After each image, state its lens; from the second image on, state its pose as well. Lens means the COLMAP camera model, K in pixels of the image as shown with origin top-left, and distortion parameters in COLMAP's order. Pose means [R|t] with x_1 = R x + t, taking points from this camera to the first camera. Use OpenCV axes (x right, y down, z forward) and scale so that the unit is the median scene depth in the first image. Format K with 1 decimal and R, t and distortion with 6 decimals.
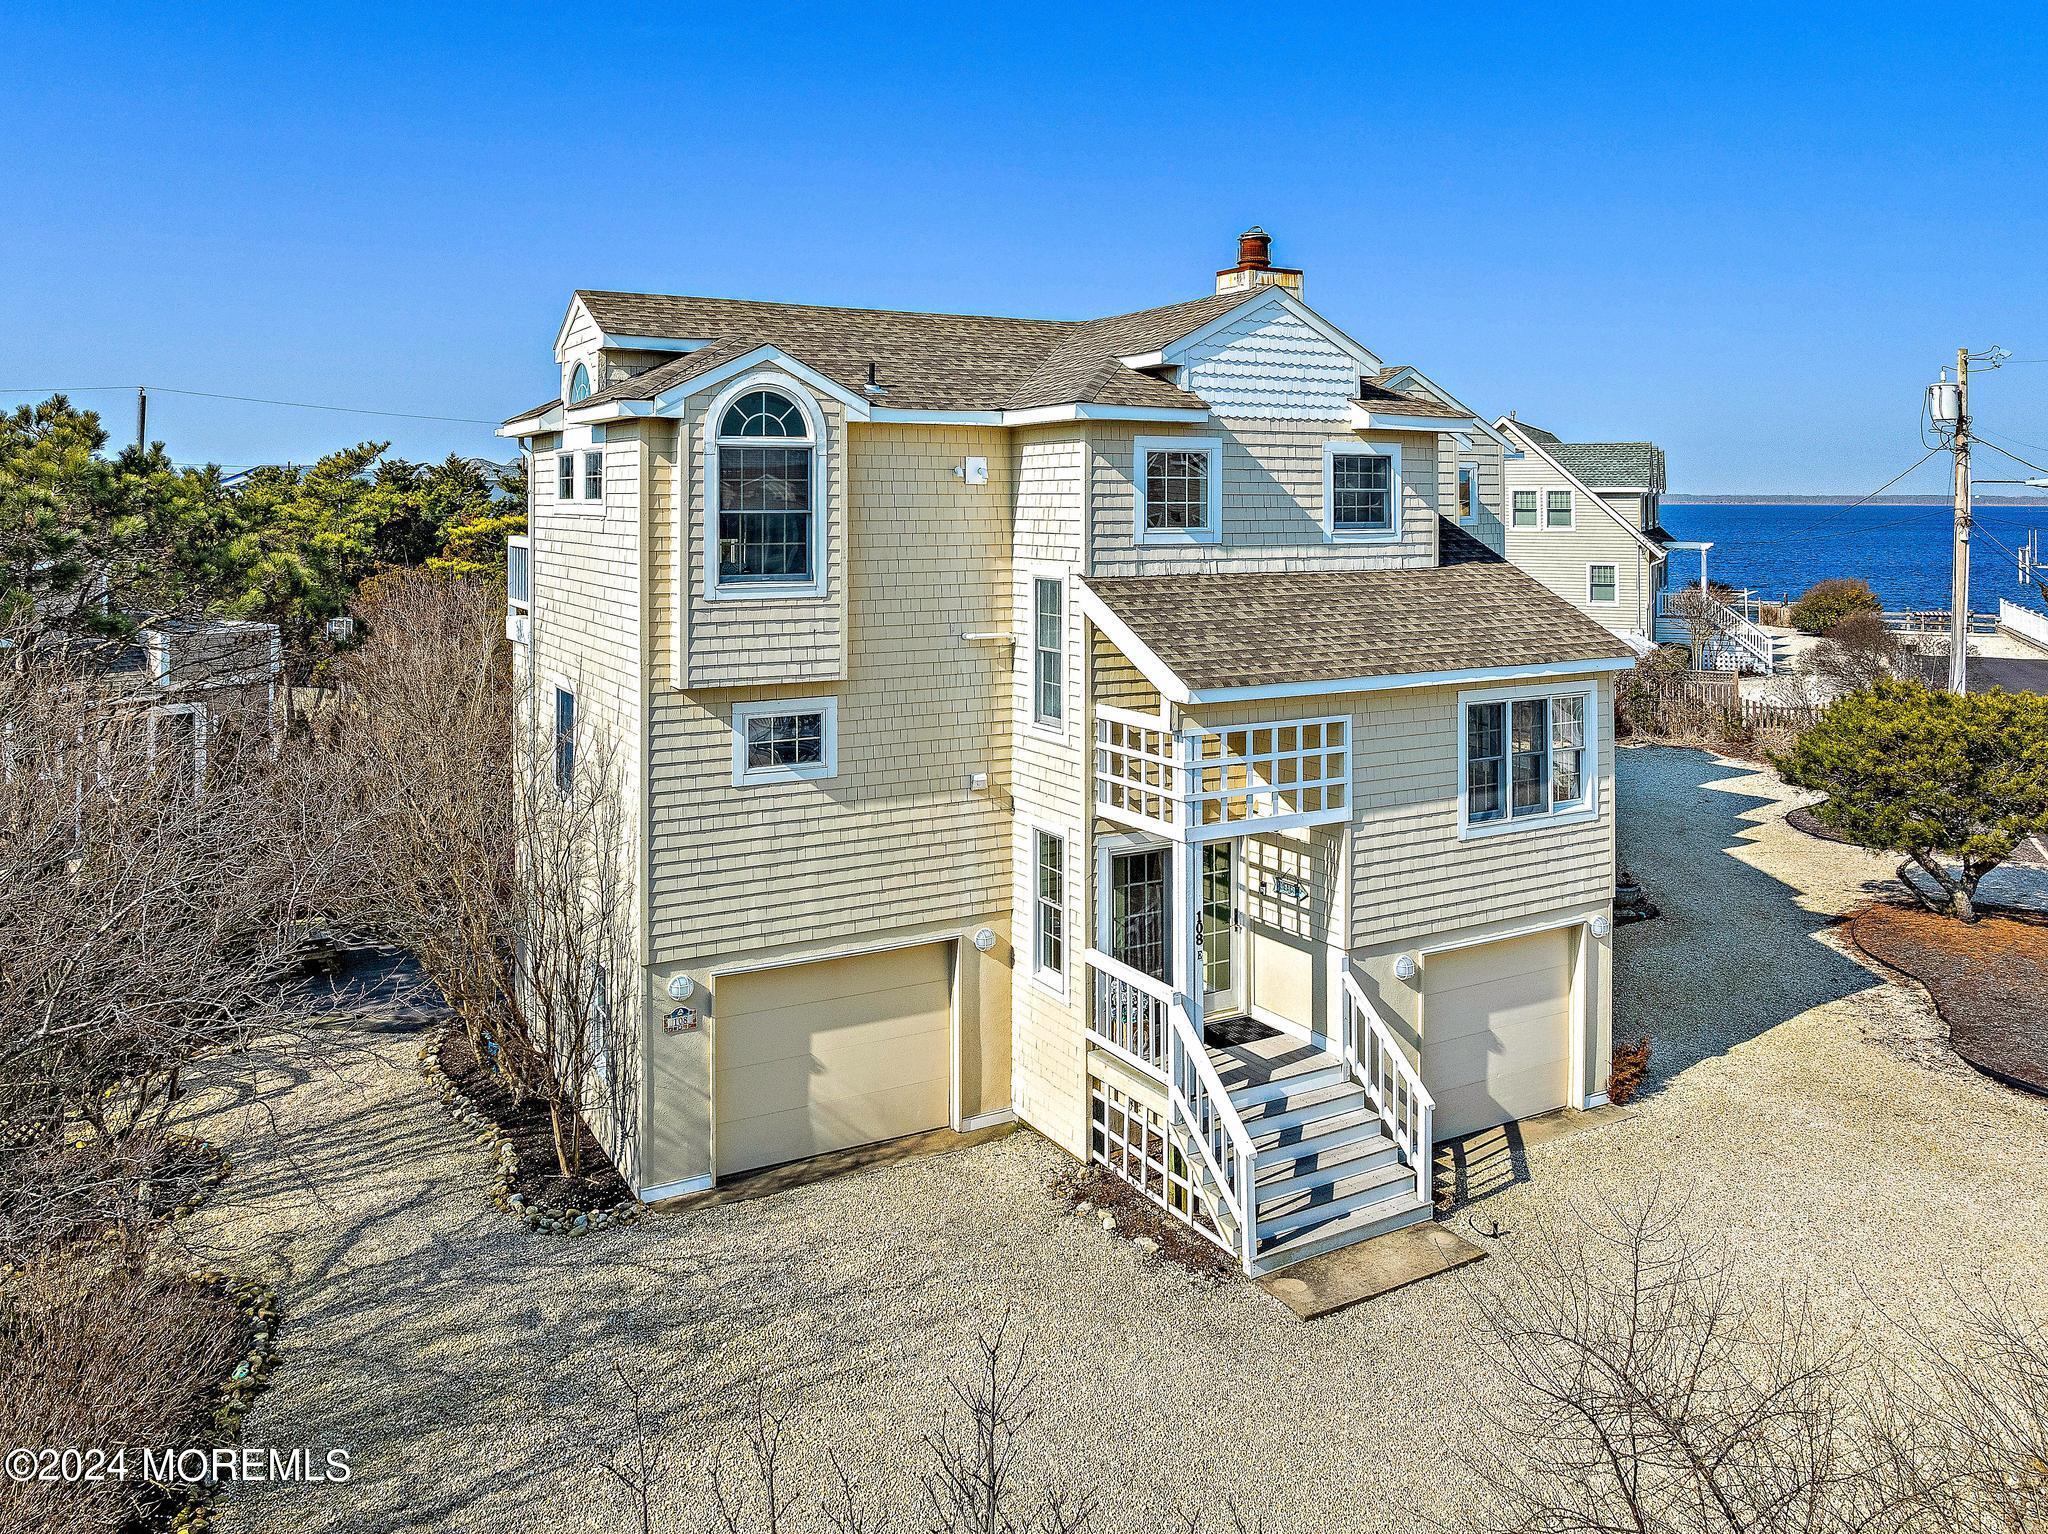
lens RADIAL K [[1539.2, 0, 1022.1], [0, 1539.2, 502.6], [0, 0, 1]] dist [-0.005015, -0.002963]
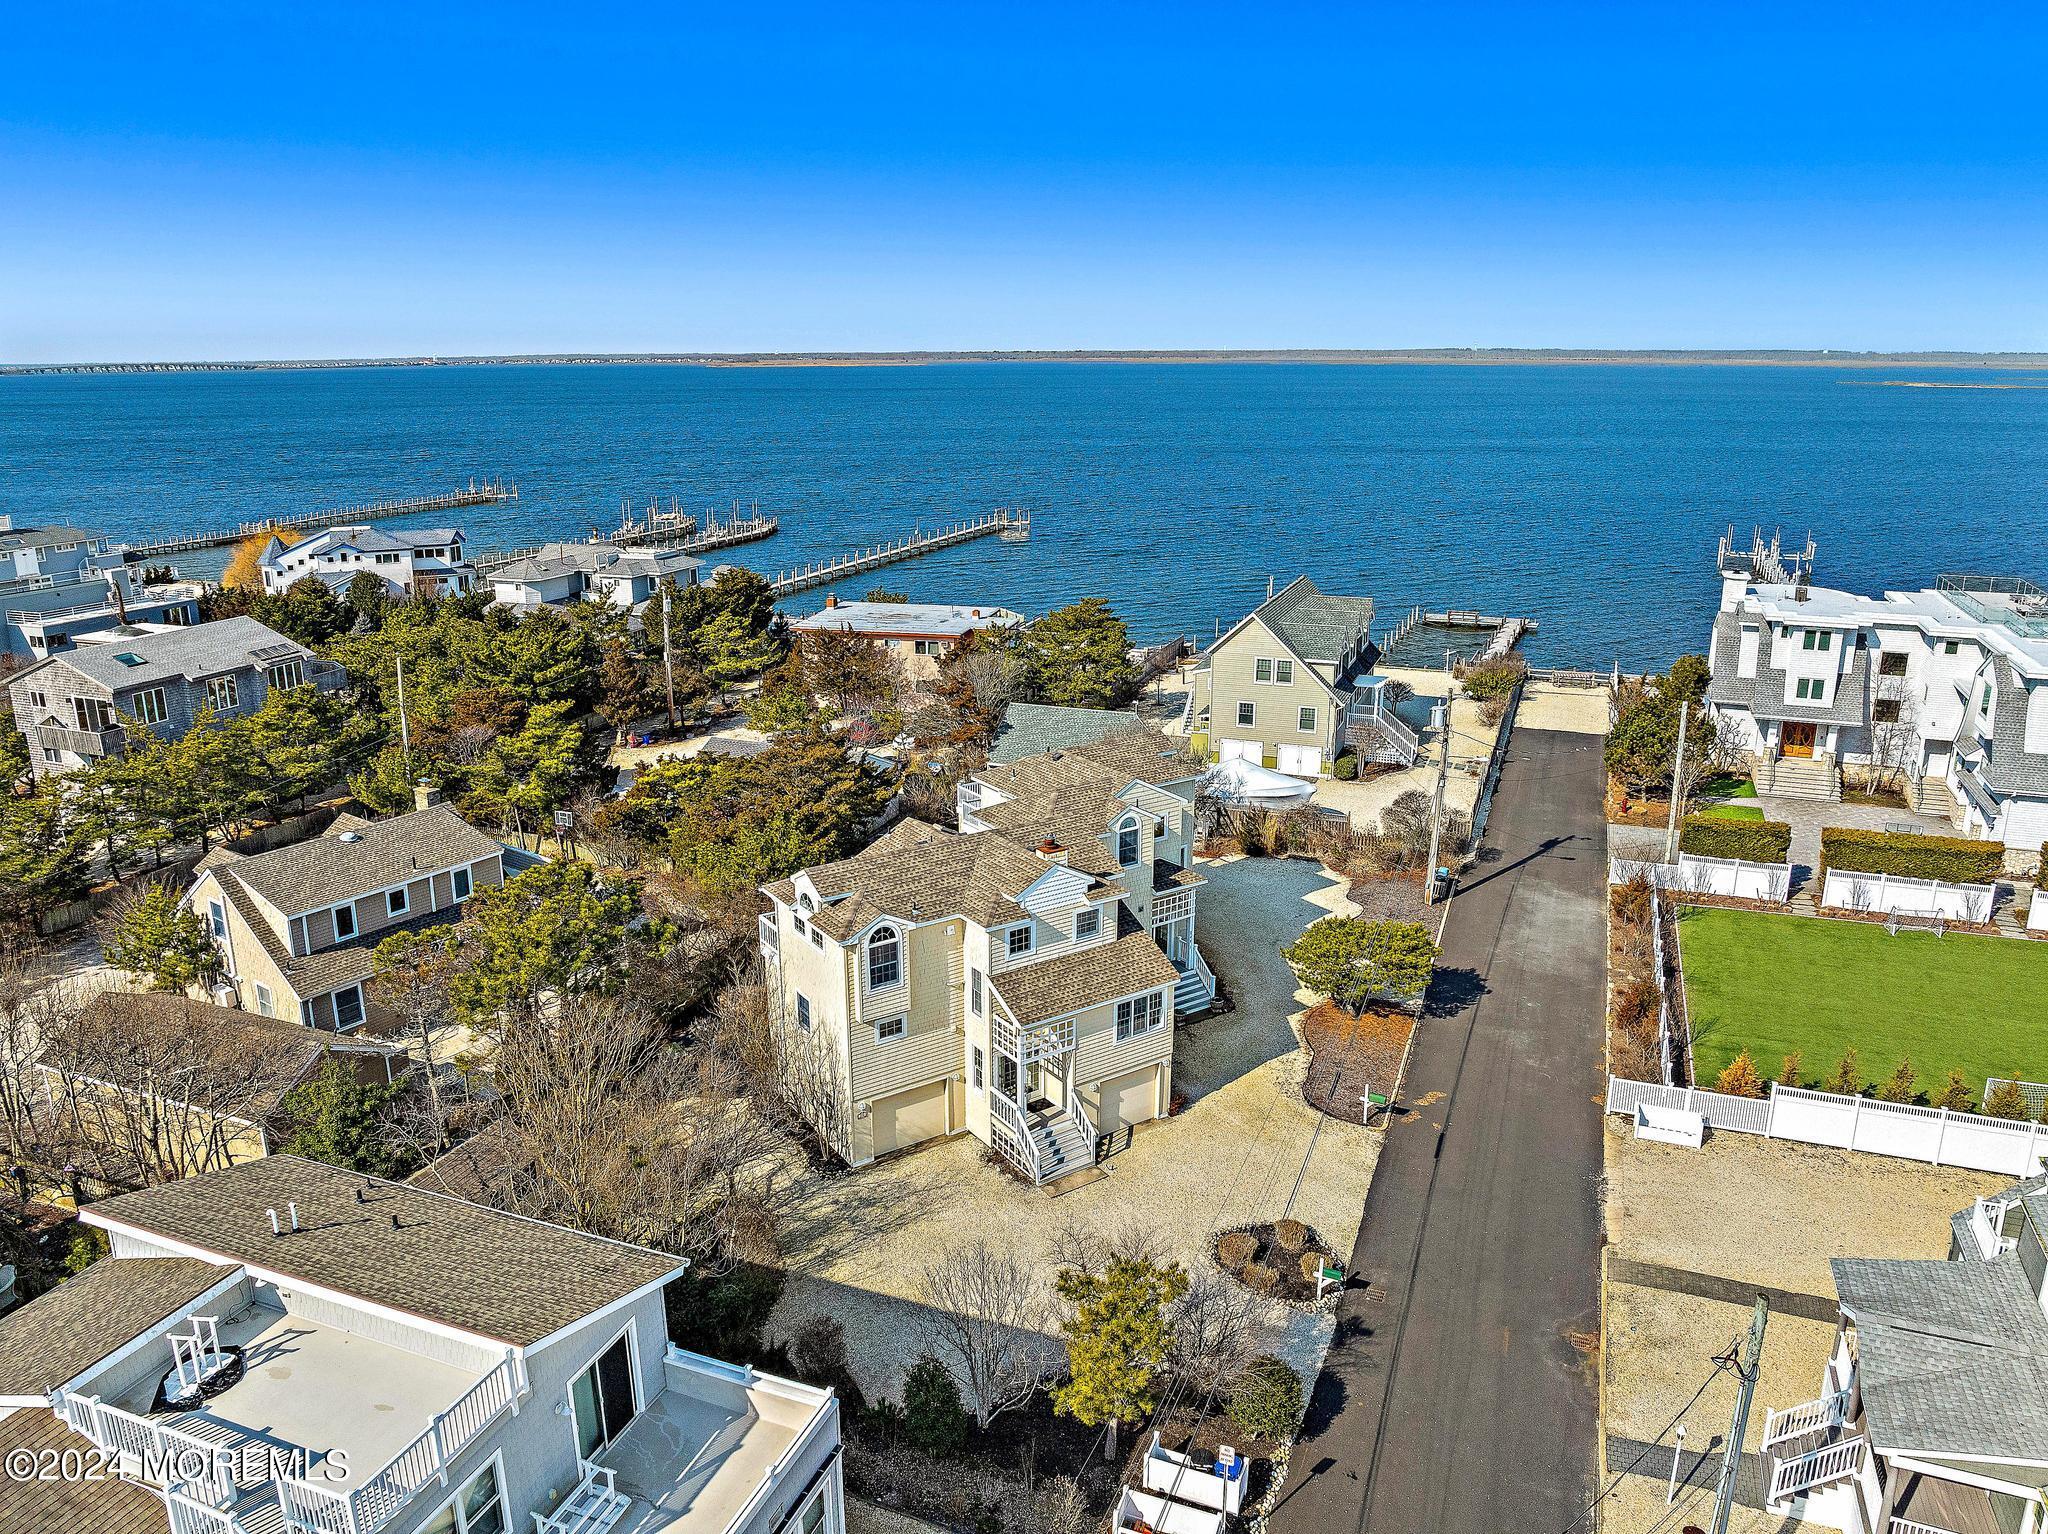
lens RADIAL K [[1438.4, 0, 1024.0], [0, 1438.4, 767.0], [0, 0, 1]] dist [-0.036466, -0.001528]
pose [[0.997971, -0.019238, 0.060700, -0.053150], [0.001788, 0.961360, 0.275290, -1.113771], [-0.063651, -0.274623, 0.959443, -1.586394]]
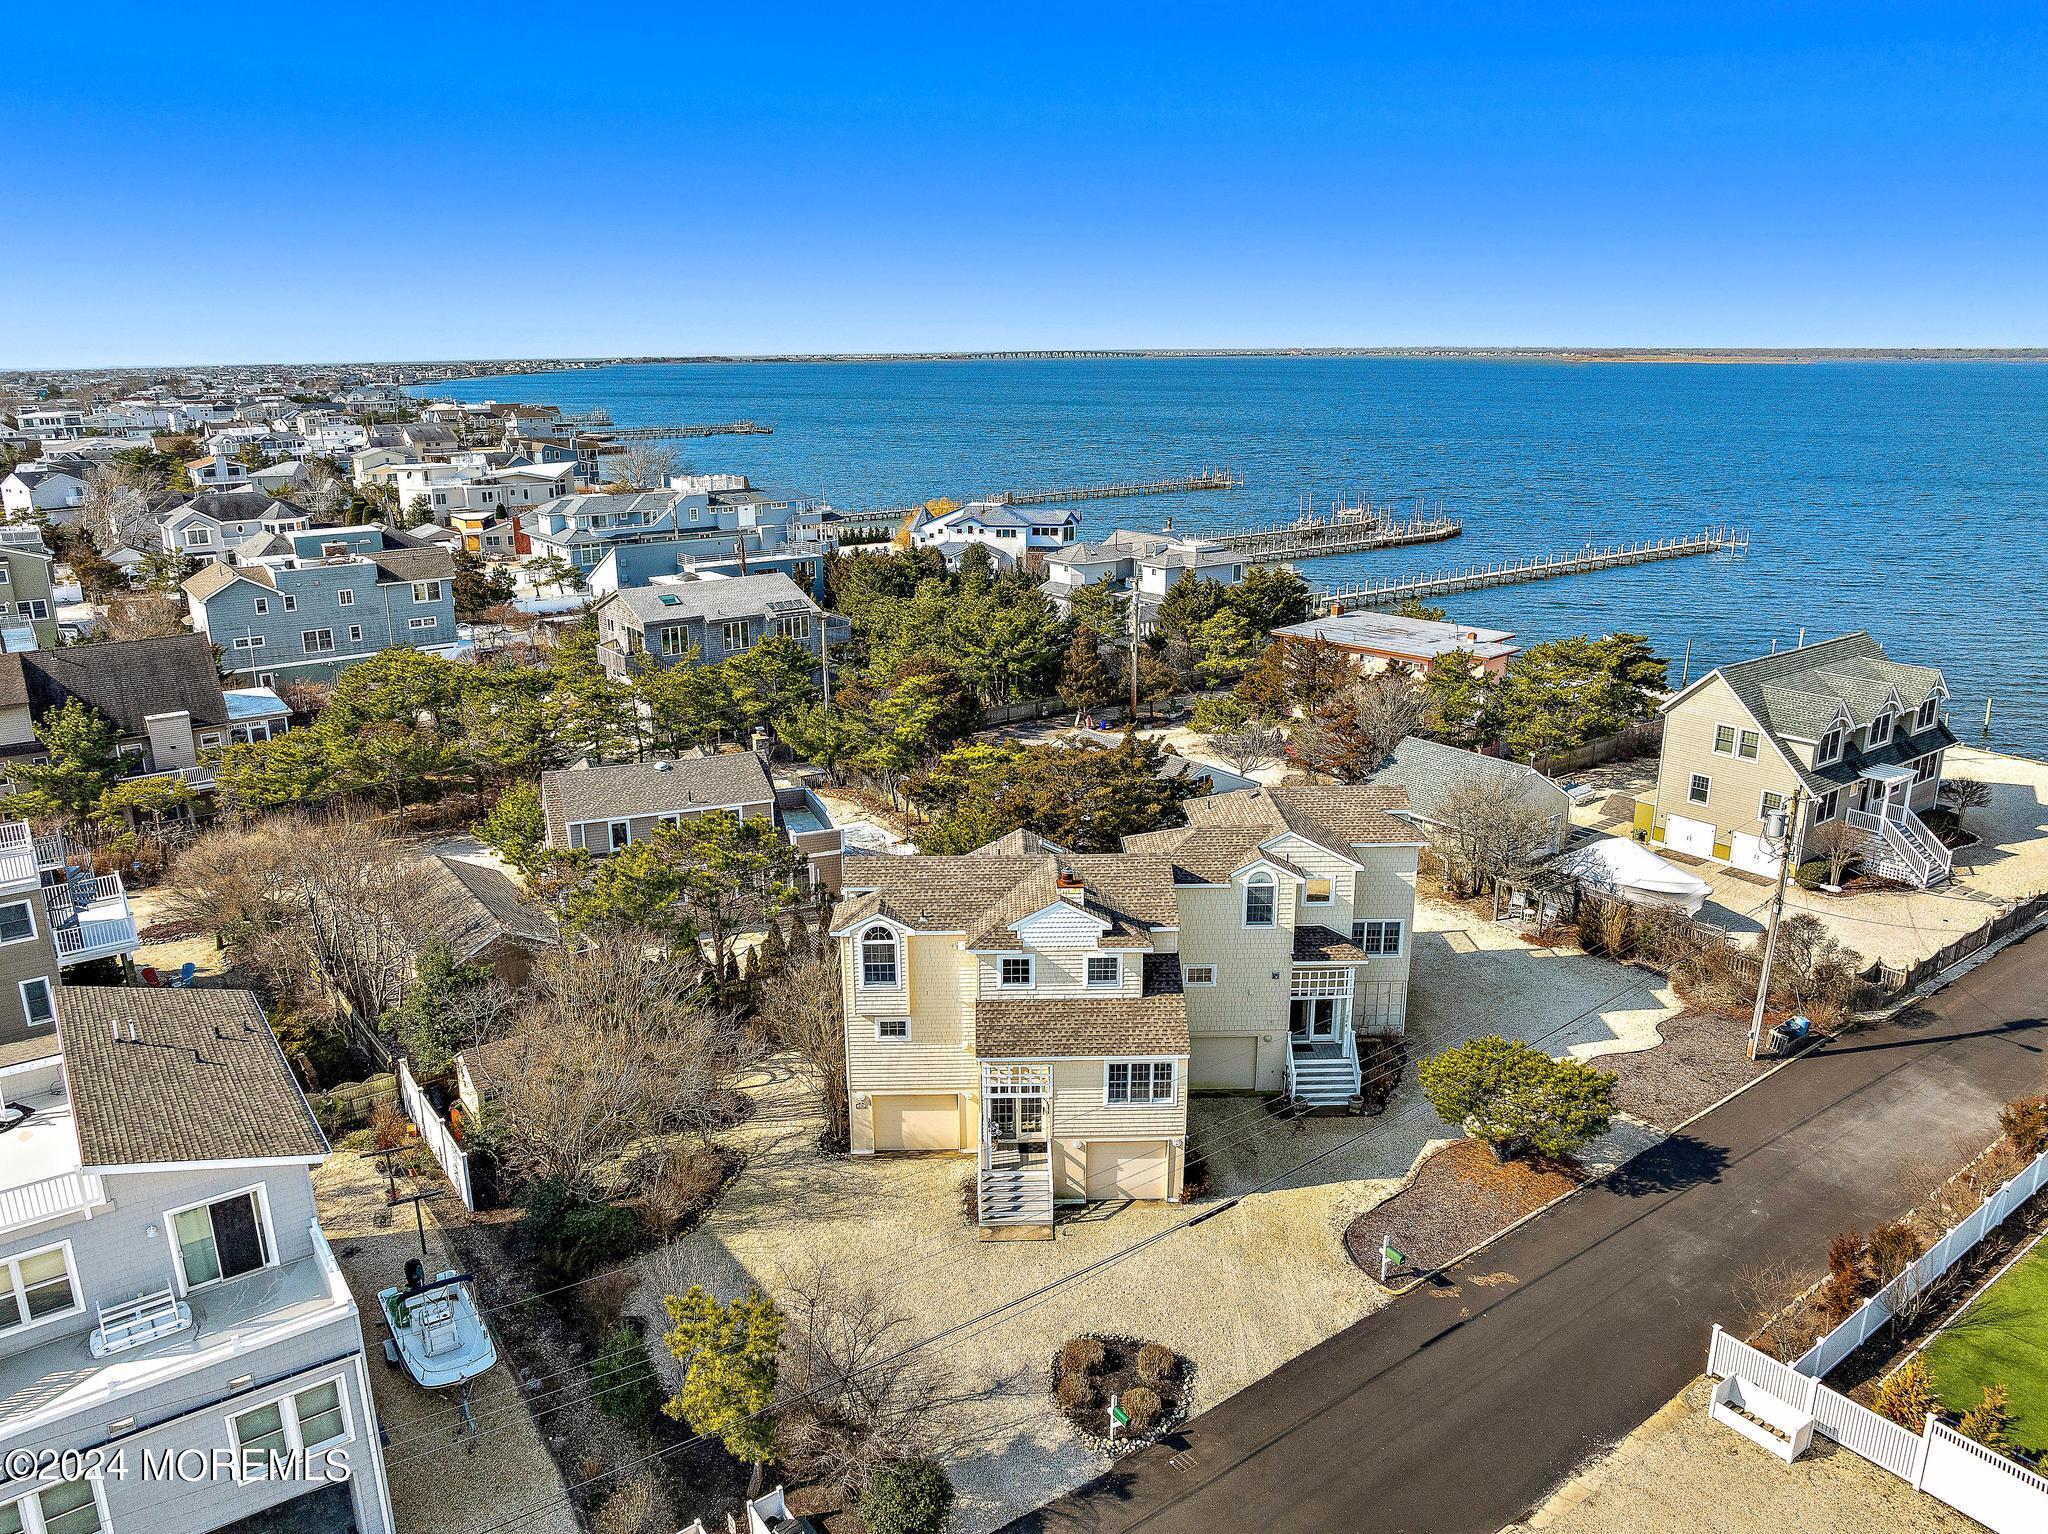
lens RADIAL K [[1438.4, 0, 1024.0], [0, 1438.4, 767.0], [0, 0, 1]] dist [-0.036466, -0.001528]
pose [[0.877558, 0.130770, -0.461293, 1.311190], [0.003173, 0.960484, 0.278319, -1.127772], [0.479460, -0.245705, 0.842465, -1.141581]]
